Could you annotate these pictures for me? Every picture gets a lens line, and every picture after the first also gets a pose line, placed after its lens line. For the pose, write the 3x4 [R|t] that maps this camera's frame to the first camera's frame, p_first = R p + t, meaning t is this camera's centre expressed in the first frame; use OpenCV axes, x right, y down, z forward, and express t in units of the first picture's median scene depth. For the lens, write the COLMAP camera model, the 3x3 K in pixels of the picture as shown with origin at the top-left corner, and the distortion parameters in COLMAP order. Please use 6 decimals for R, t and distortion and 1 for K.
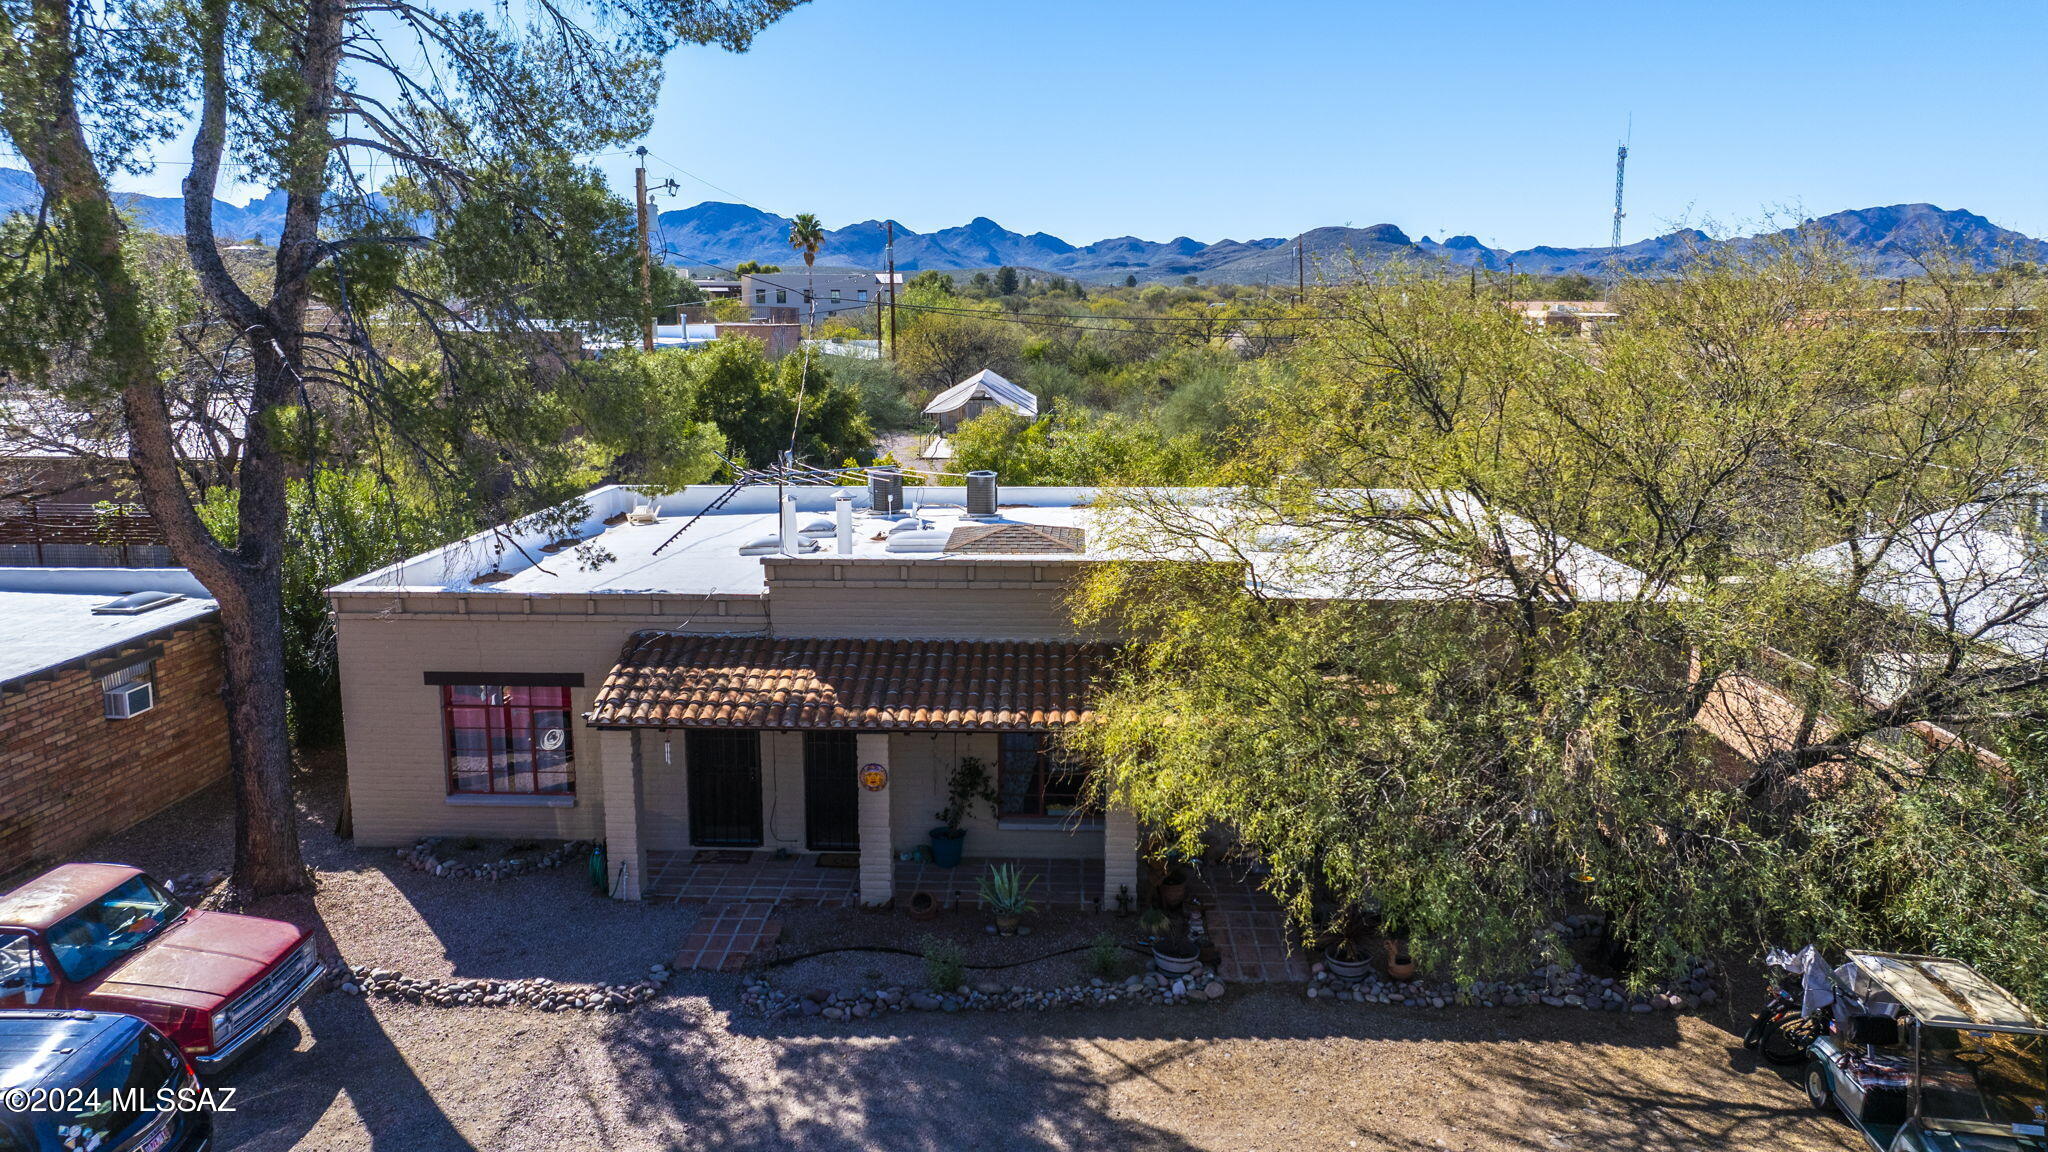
lens RADIAL K [[1481.5, 0, 1024.7], [0, 1481.5, 568.3], [0, 0, 1]] dist [-0.027179, -0.002746]
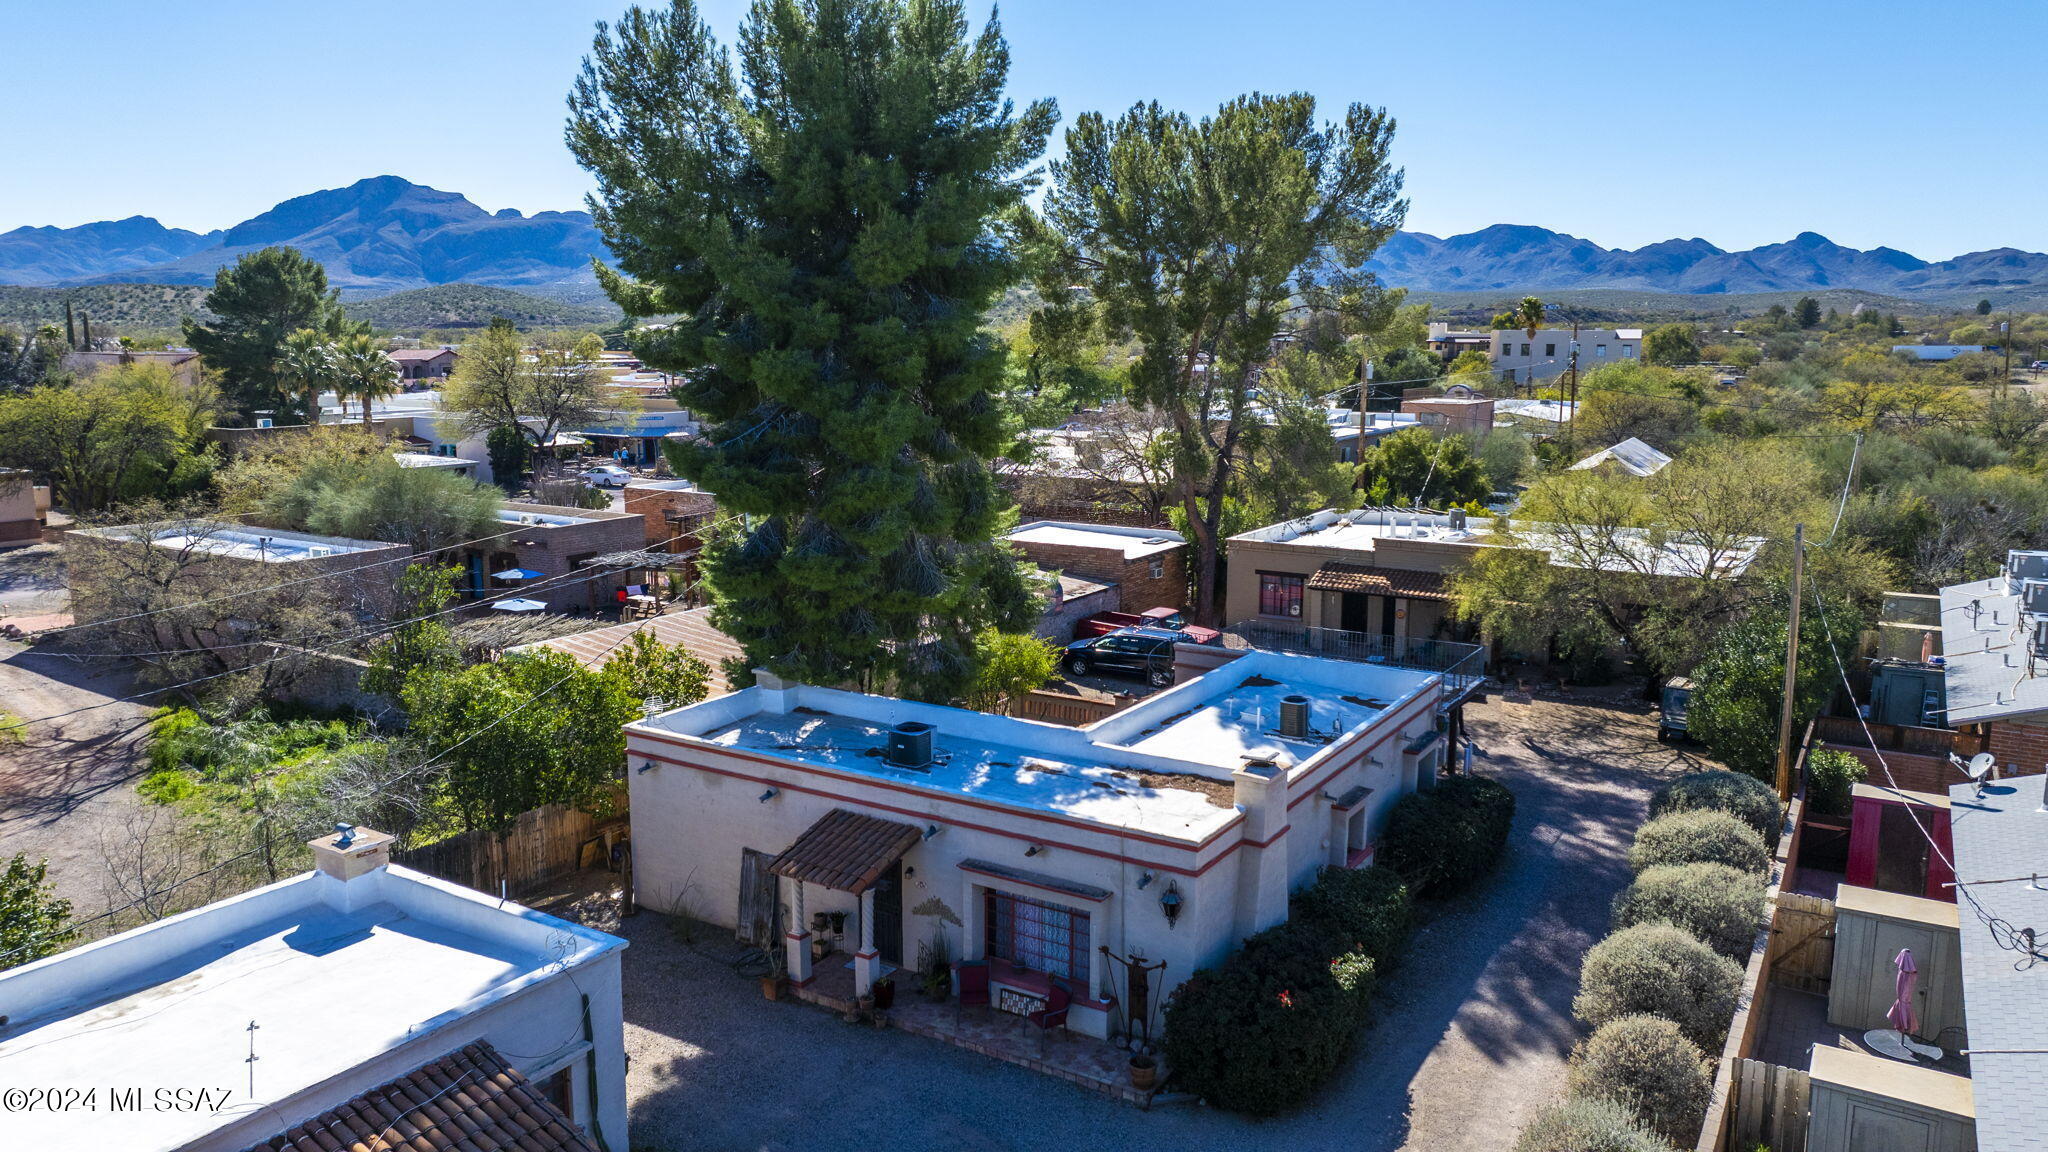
lens RADIAL K [[1481.5, 0, 1024.9], [0, 1481.5, 574.7], [0, 0, 1]] dist [-0.027179, -0.002746]
pose [[0.873137, 0.080341, -0.480810, 0.598530], [-0.085405, 0.996281, 0.011381, 0.086632], [0.479936, 0.031126, 0.876751, -1.774585]]
